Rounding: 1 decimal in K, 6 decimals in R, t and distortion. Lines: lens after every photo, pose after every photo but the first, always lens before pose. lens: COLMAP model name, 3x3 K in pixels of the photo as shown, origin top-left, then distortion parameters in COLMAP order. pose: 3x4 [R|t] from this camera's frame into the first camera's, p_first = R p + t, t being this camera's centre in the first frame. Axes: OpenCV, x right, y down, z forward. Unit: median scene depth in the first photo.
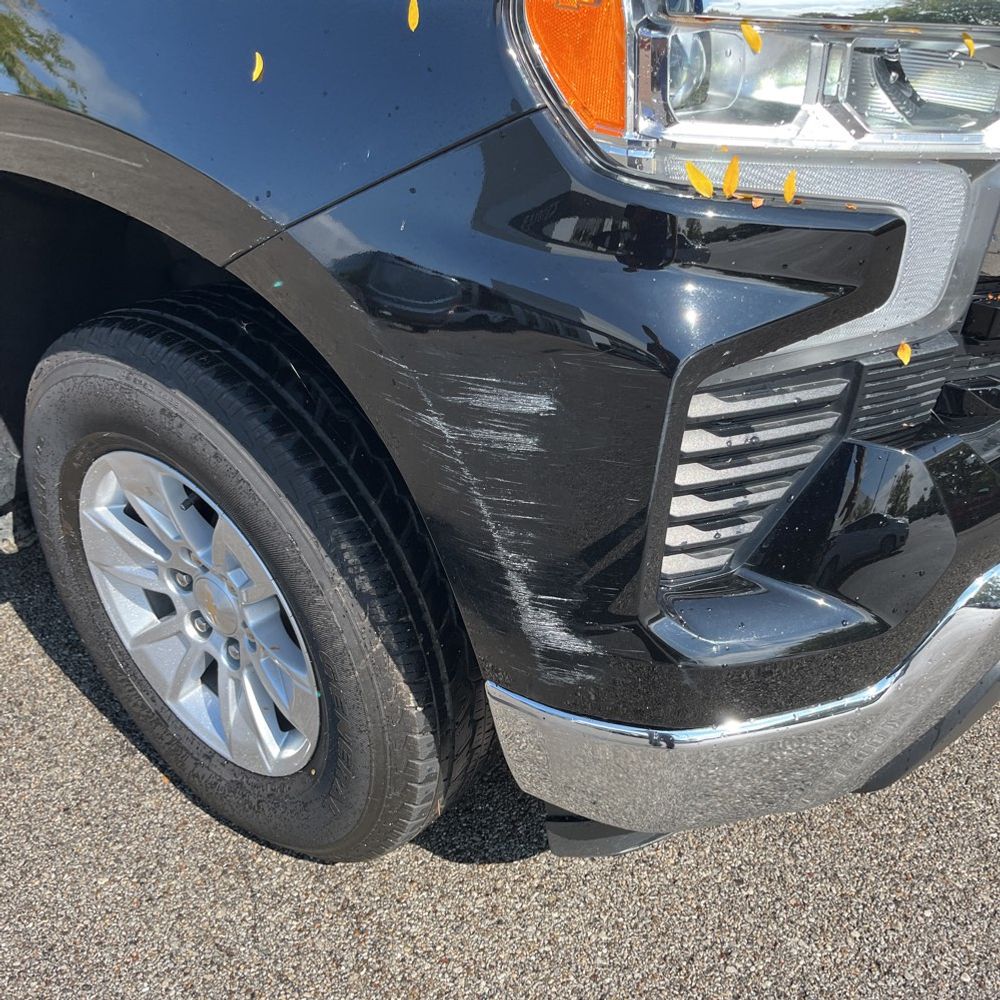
lens RADIAL K [[1061.4, 0, 501.8], [0, 1061.4, 530.1], [0, 0, 1]] dist [0.051478, 0.016254]
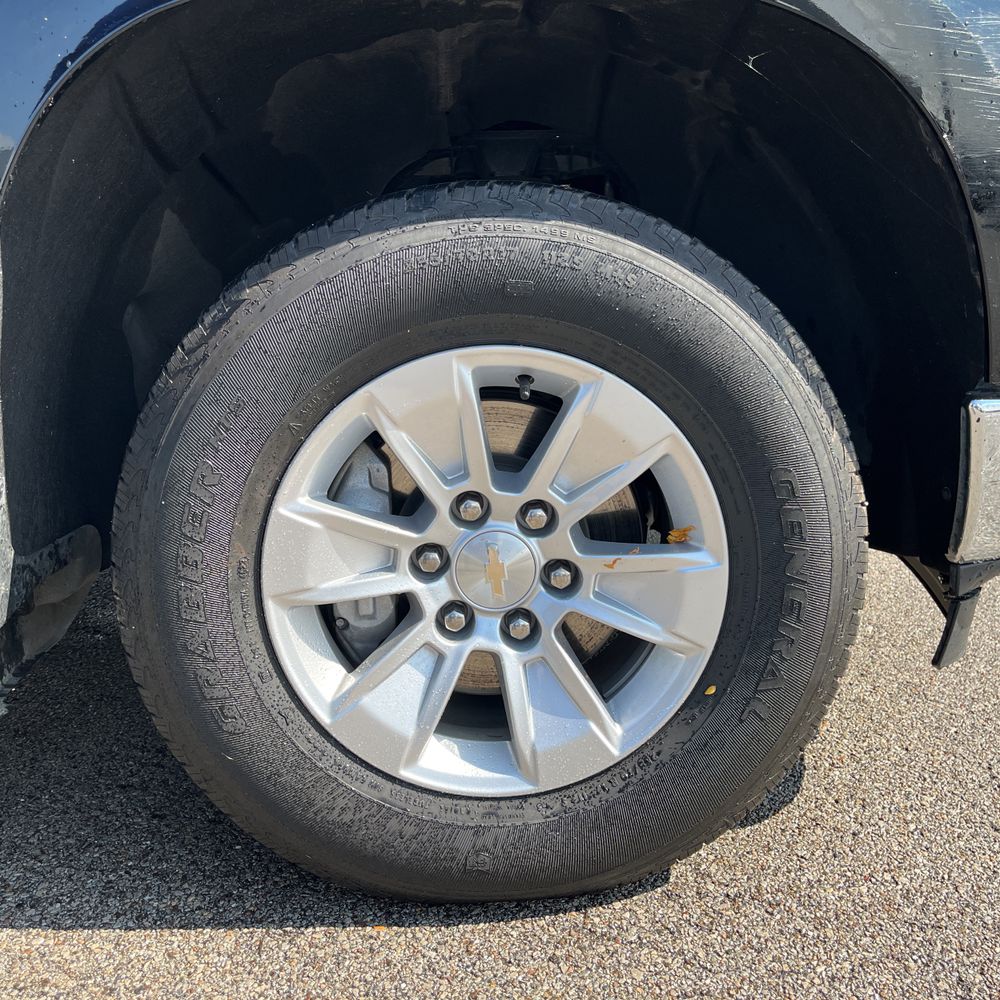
lens RADIAL K [[1005.2, 0, 500.6], [0, 1005.2, 519.5], [0, 0, 1]] dist [0.043403, -0.030237]
pose [[0.735244, -0.156230, 0.659551, -0.806213], [0.400332, 0.885307, -0.236571, 0.231145], [-0.546946, 0.437978, 0.713461, 0.471134]]
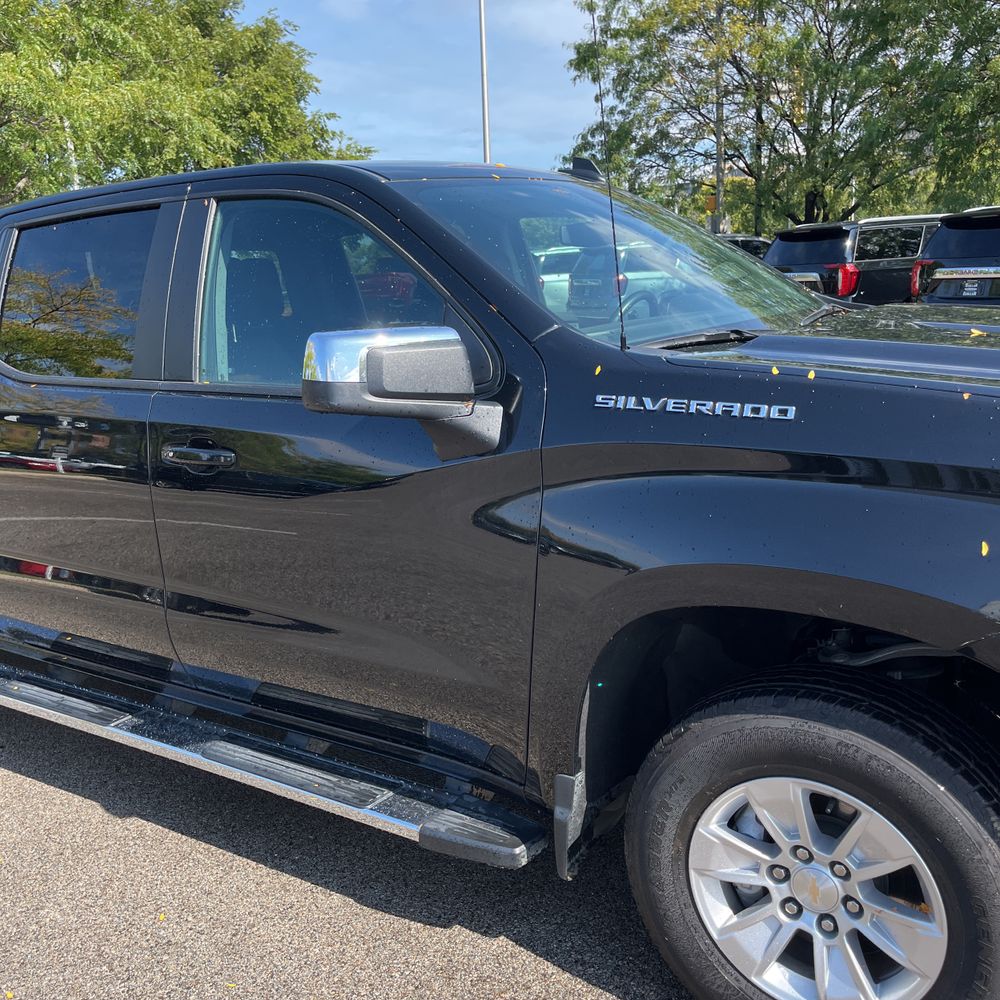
lens RADIAL K [[1062.2, 0, 487.5], [0, 1062.2, 505.1], [0, 0, 1]] dist [0.008878, 0.037678]
pose [[0.995319, -0.065170, 0.071364, -0.819560], [0.086804, 0.927461, -0.363706, 0.079689], [-0.042485, 0.368198, 0.928776, -0.518827]]
